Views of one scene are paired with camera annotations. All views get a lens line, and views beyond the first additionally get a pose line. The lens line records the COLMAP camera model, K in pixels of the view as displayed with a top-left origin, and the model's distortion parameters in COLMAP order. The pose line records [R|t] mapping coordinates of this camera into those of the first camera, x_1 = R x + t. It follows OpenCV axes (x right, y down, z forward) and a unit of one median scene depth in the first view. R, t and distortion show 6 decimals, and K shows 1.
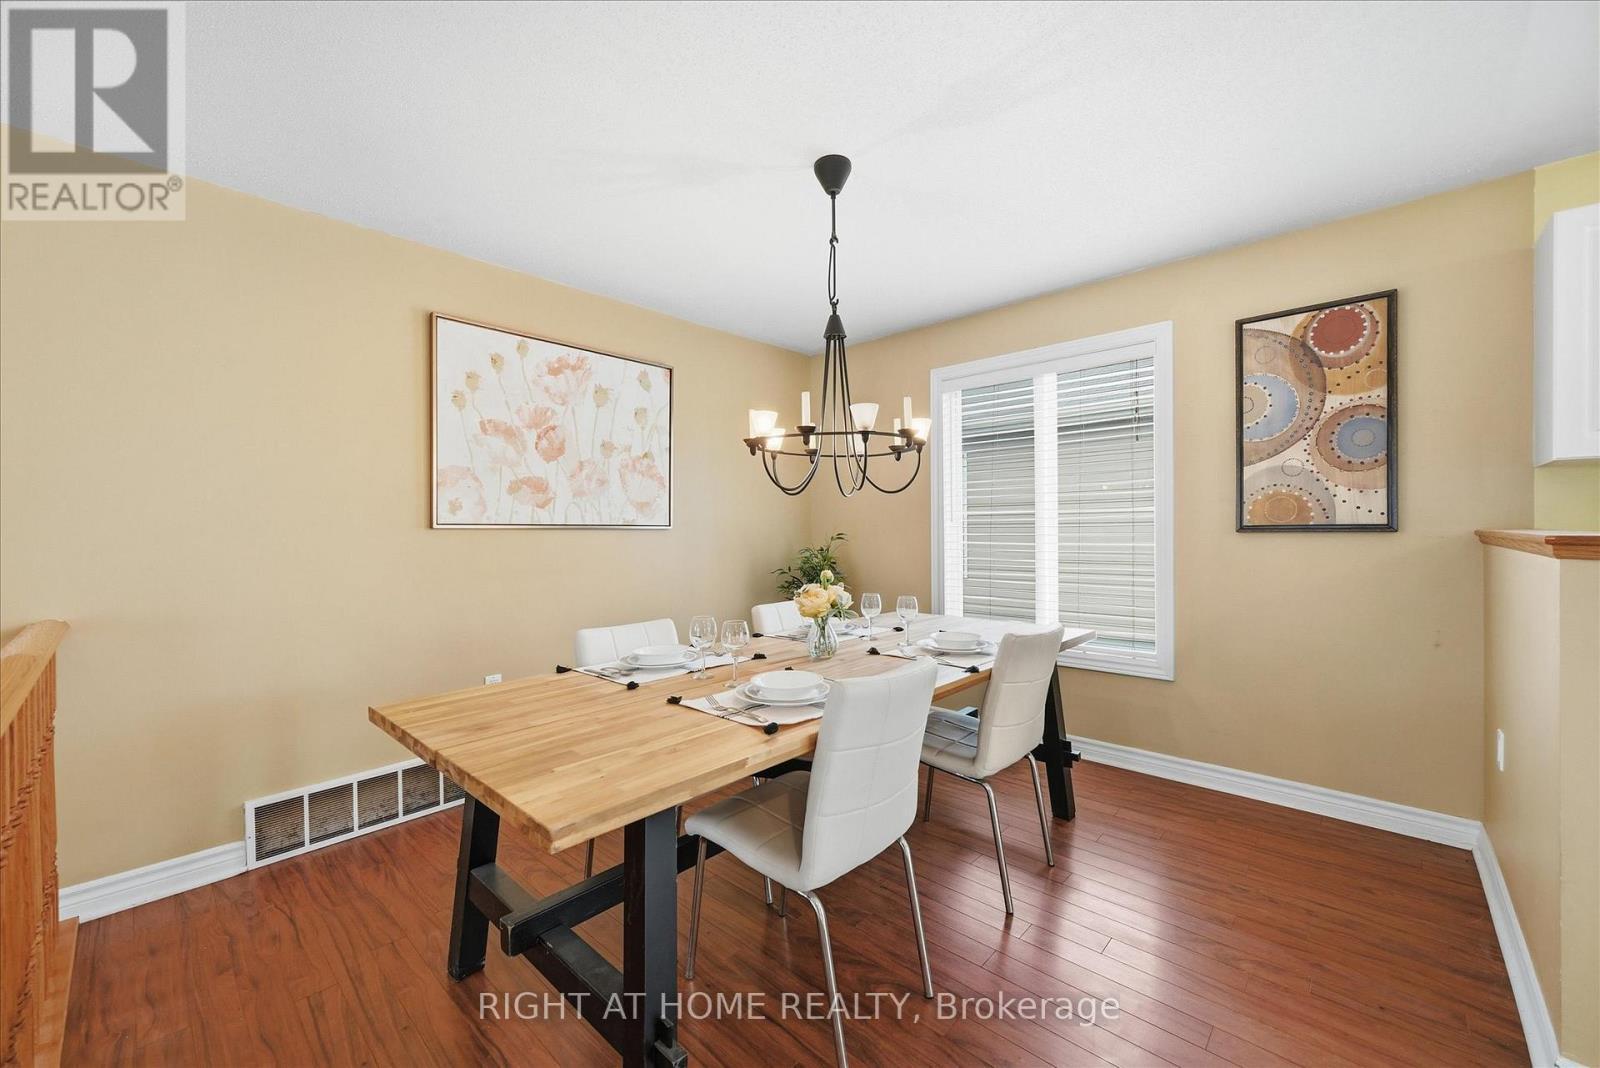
lens RADIAL K [[631.8, 0, 806.3], [0, 631.8, 531.3], [0, 0, 1]] dist [-0.000195, -0.000002]
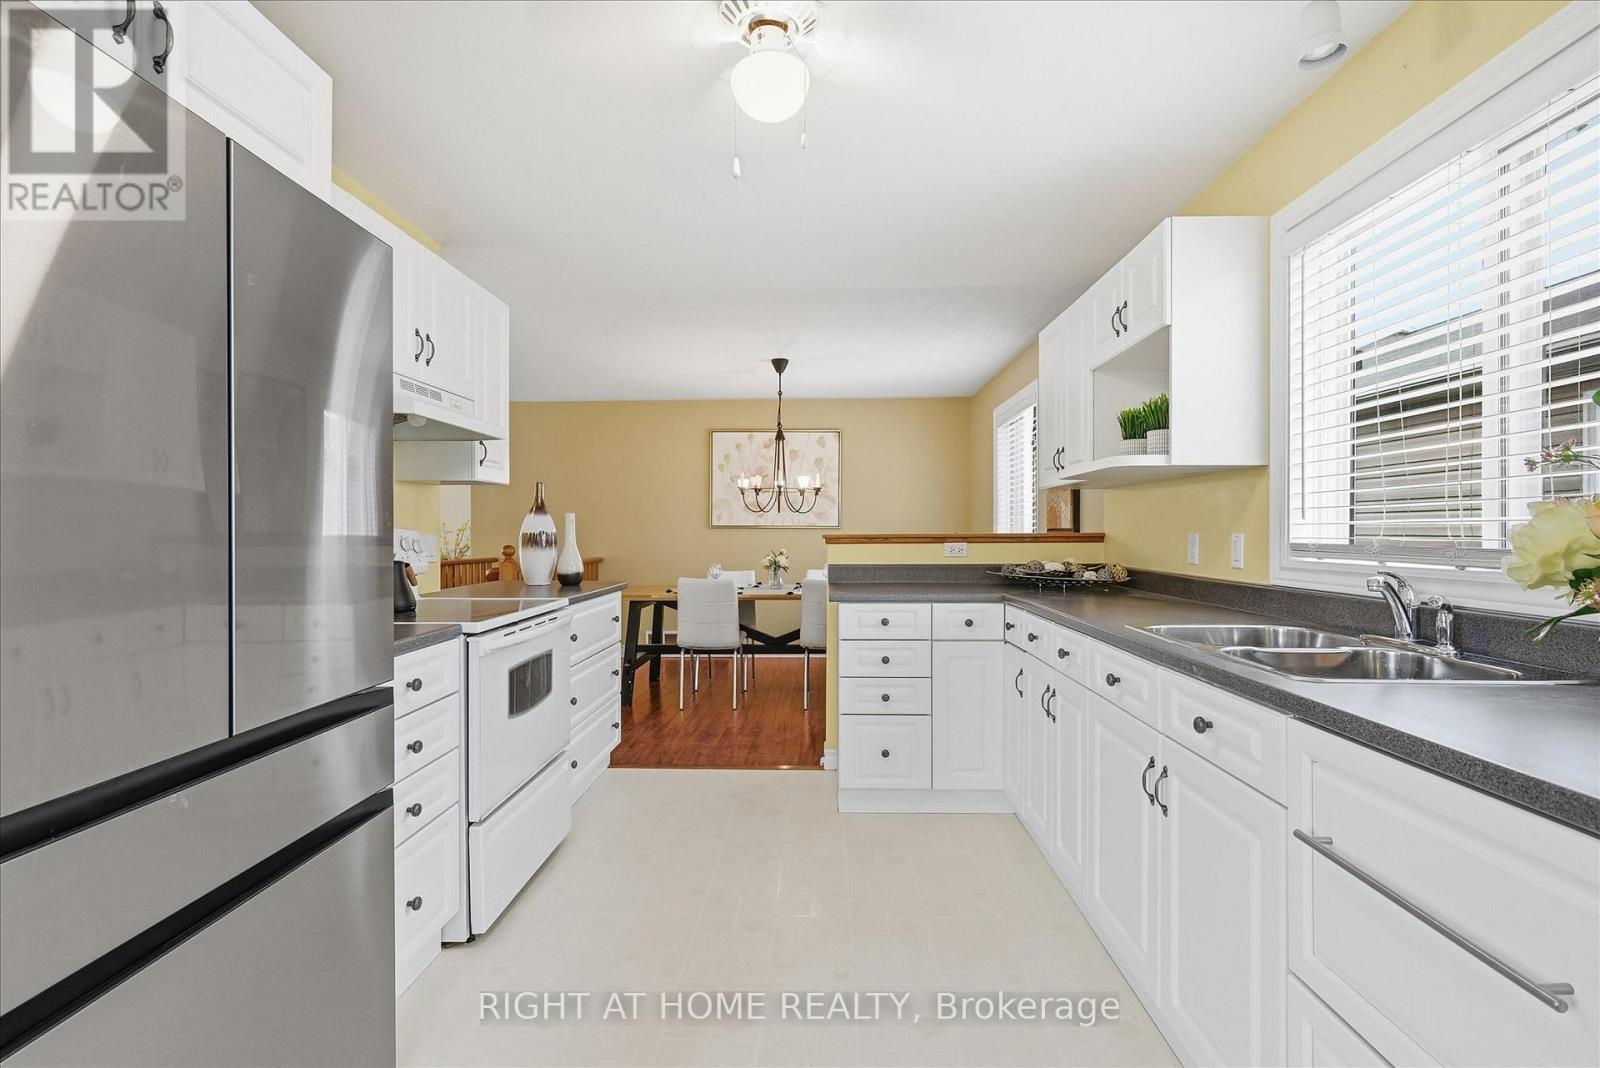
lens RADIAL K [[766.7, 0, 801.0], [0, 766.7, 528.7], [0, 0, 1]] dist [0.001734, 0.000579]
pose [[0.661459, 0.001526, -0.749980, 1.425803], [-0.006942, 0.999968, -0.004088, 0.007280], [0.749950, 0.007911, 0.661448, -0.469269]]
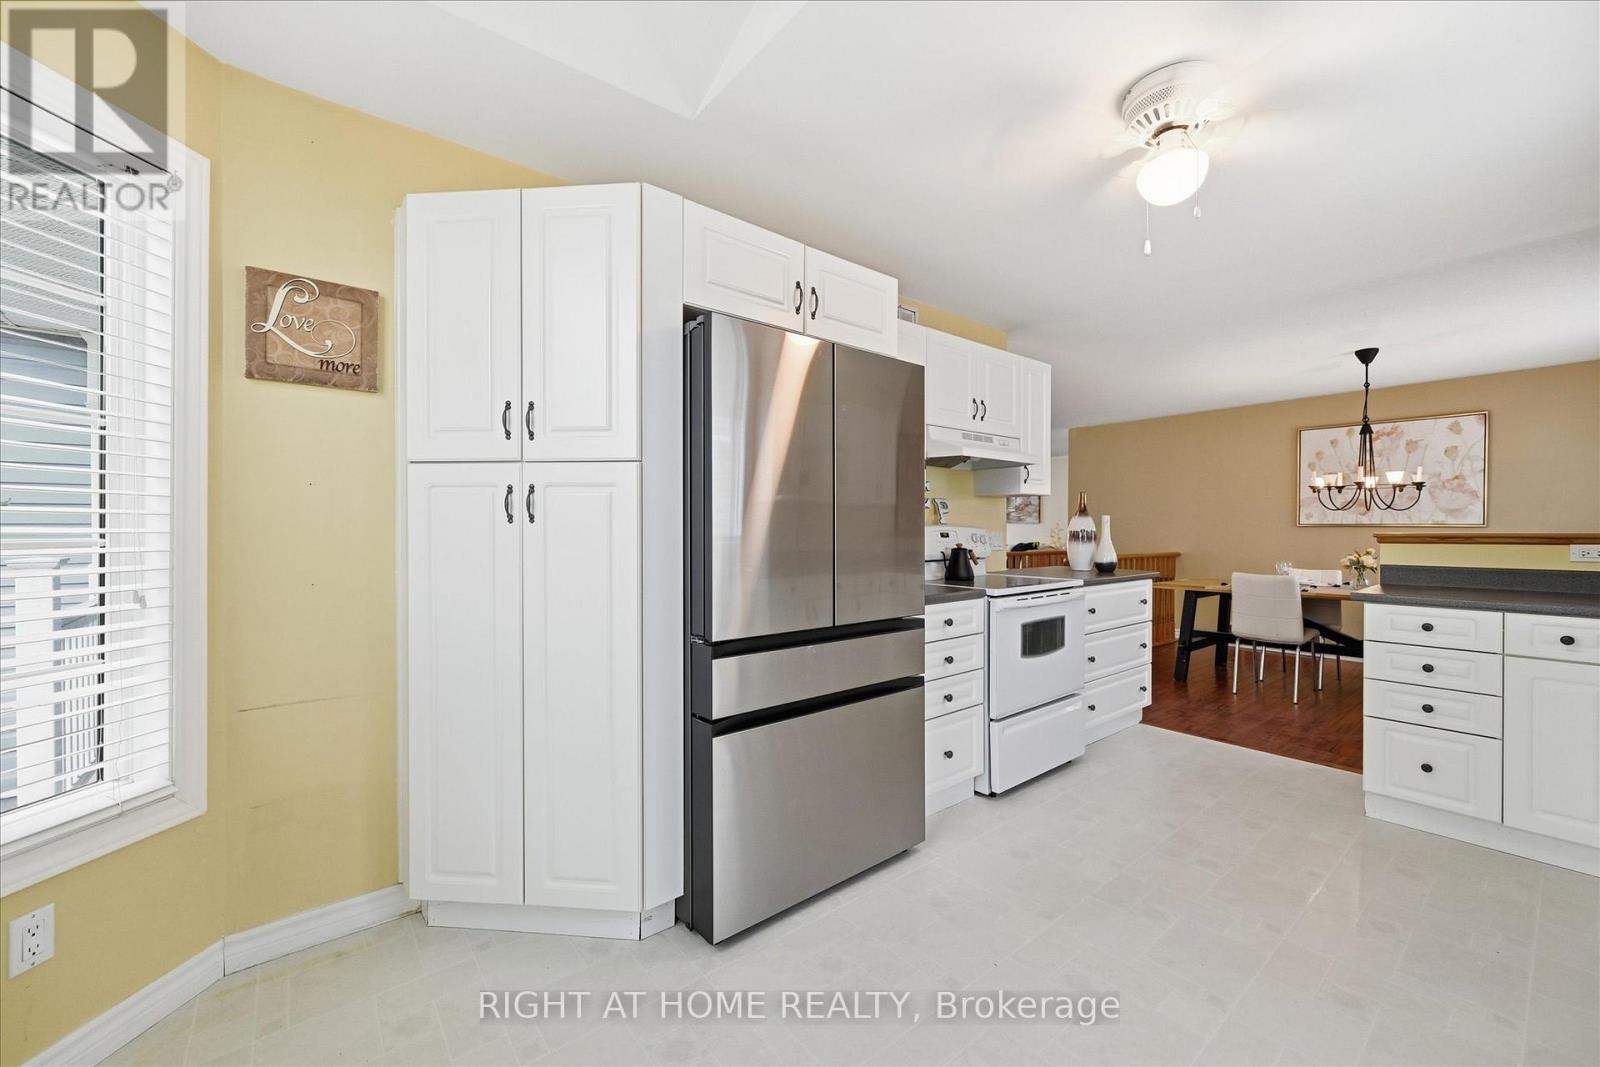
lens RADIAL K [[631.8, 0, 806.3], [0, 631.8, 530.8], [0, 0, 1]] dist [-0.000195, -0.000002]
pose [[-0.130910, 0.007042, -0.991369, 1.612497], [-0.006771, 0.999945, 0.007997, 0.005322], [0.991371, 0.007759, -0.130855, -0.372904]]
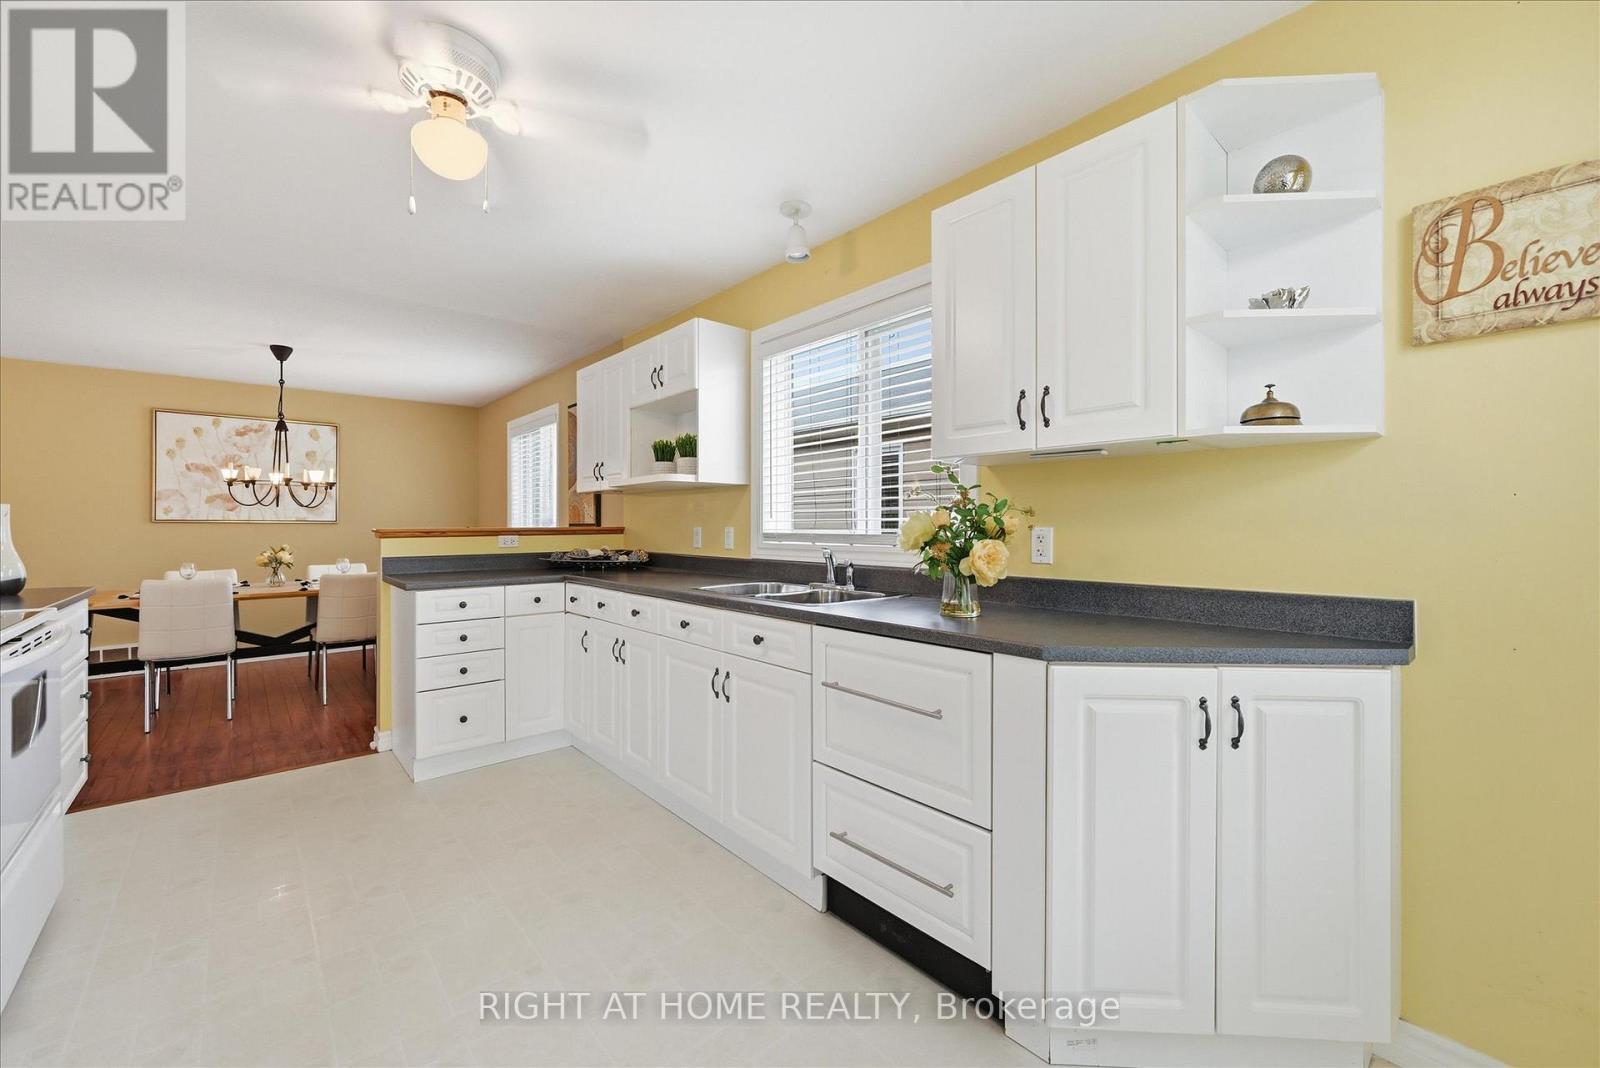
lens RADIAL K [[641.6, 0, 800.0], [0, 641.6, 525.1], [0, 0, 1]] dist [-0.000013, 0.000050]
pose [[0.994982, 0.002774, -0.100015, 1.345205], [-0.003404, 0.999975, -0.006135, 0.008723], [0.099996, 0.006445, 0.994967, -0.634160]]
